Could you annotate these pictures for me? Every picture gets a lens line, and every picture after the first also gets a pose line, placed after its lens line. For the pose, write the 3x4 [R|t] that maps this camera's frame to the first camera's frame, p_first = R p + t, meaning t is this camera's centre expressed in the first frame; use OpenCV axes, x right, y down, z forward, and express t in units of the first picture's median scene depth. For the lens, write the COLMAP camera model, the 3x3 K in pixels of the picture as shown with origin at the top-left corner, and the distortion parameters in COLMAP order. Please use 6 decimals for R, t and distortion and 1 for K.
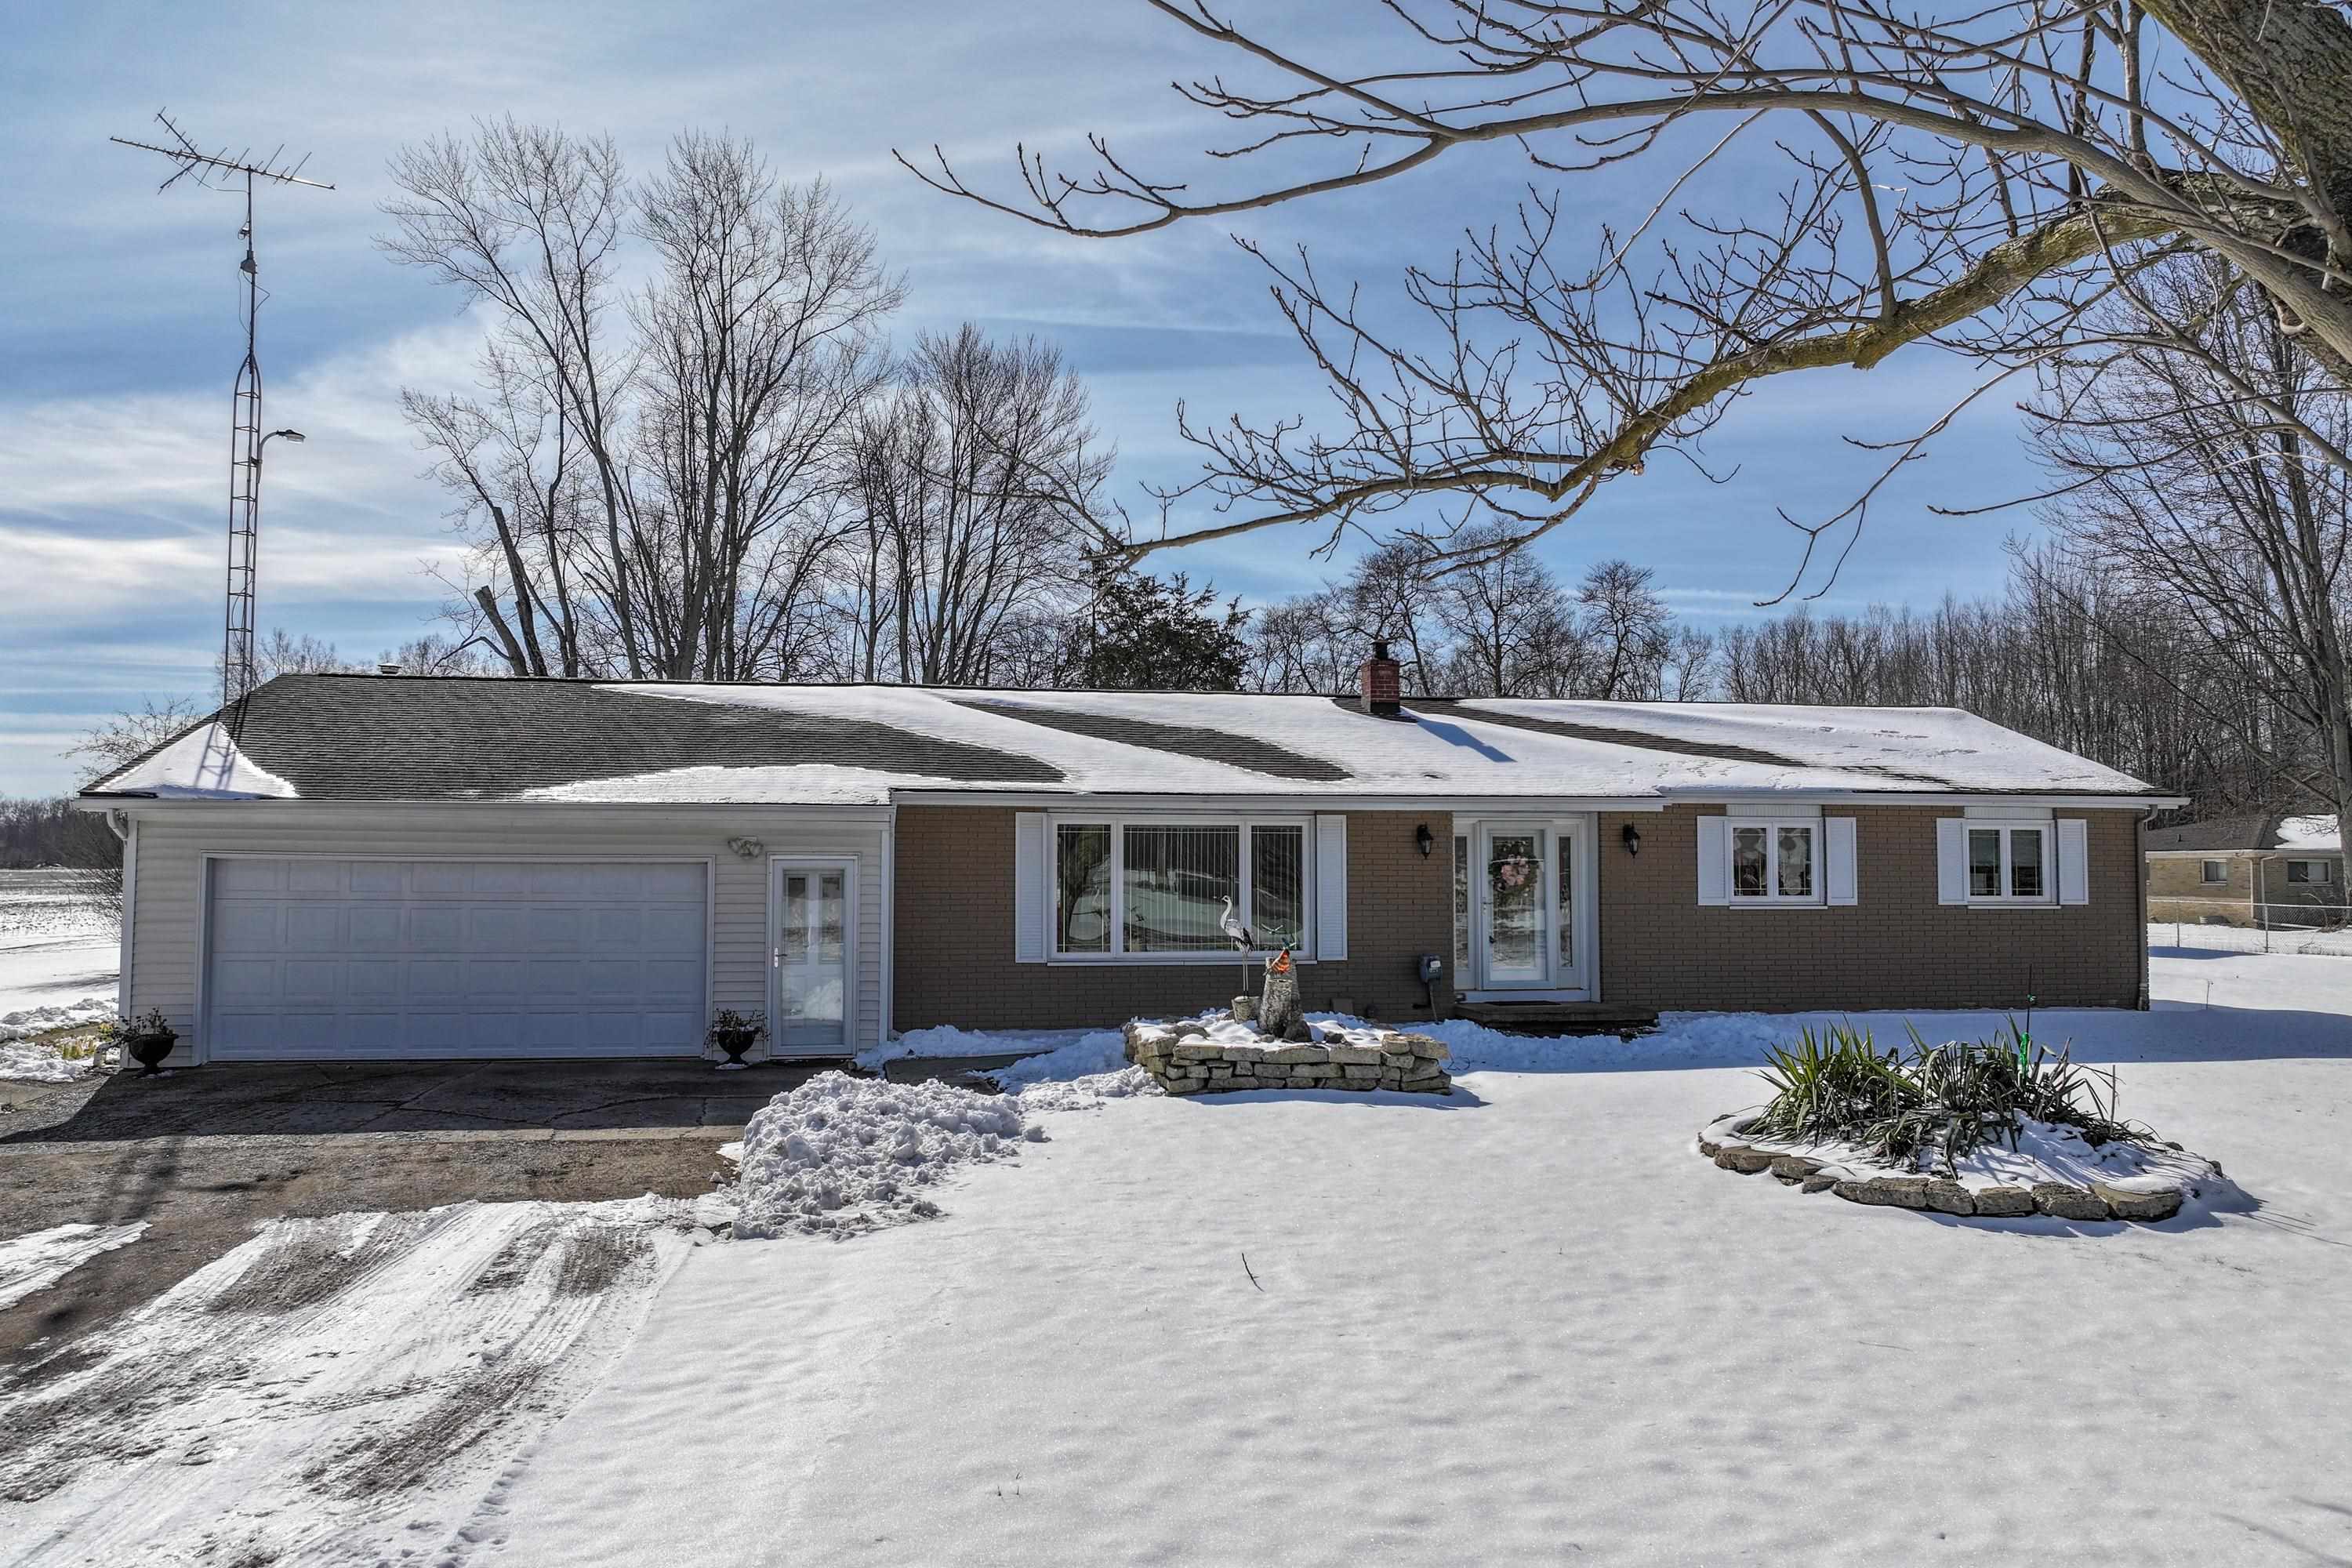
lens RADIAL K [[1655.2, 0, 1176.0], [0, 1655.2, 784.0], [0, 0, 1]] dist [0.014331, 0.005391]
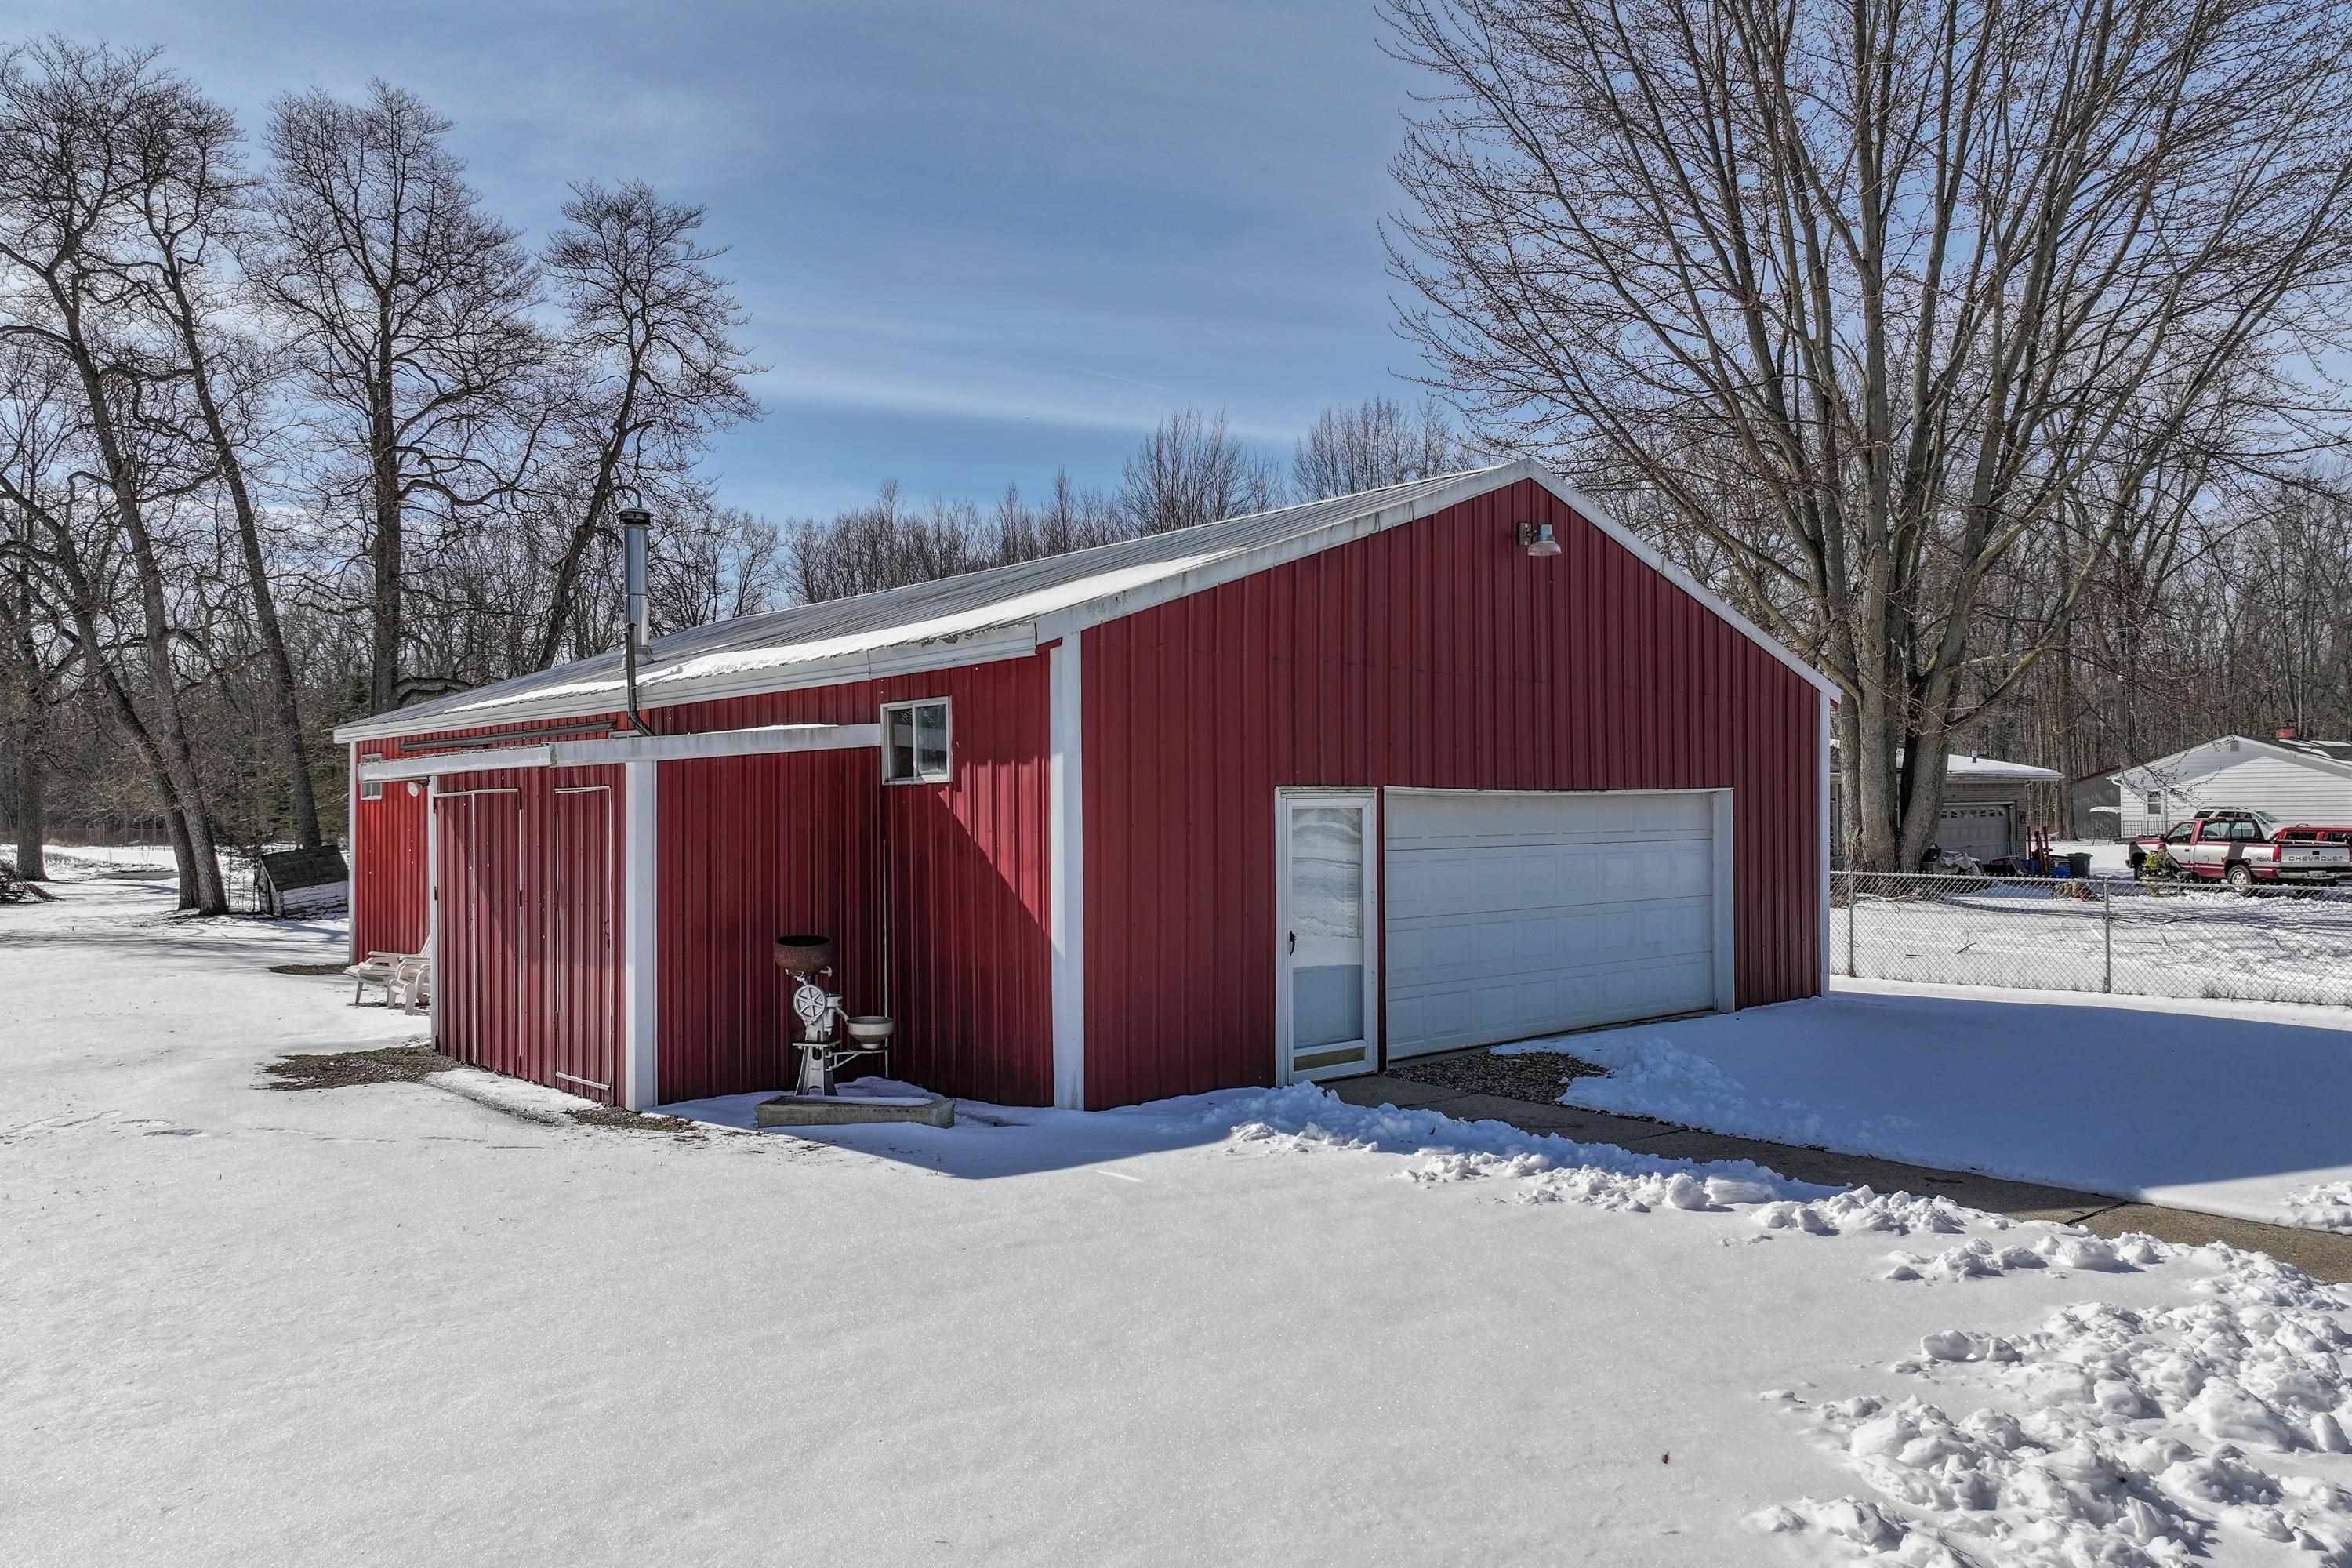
lens RADIAL K [[1655.2, 0, 1176.0], [0, 1655.2, 784.0], [0, 0, 1]] dist [0.014331, 0.005391]
pose [[0.849680, -0.005110, 0.527274, 0.131725], [-0.015575, 0.999274, 0.034783, 0.021820], [-0.527069, -0.037767, 0.848983, 0.450044]]
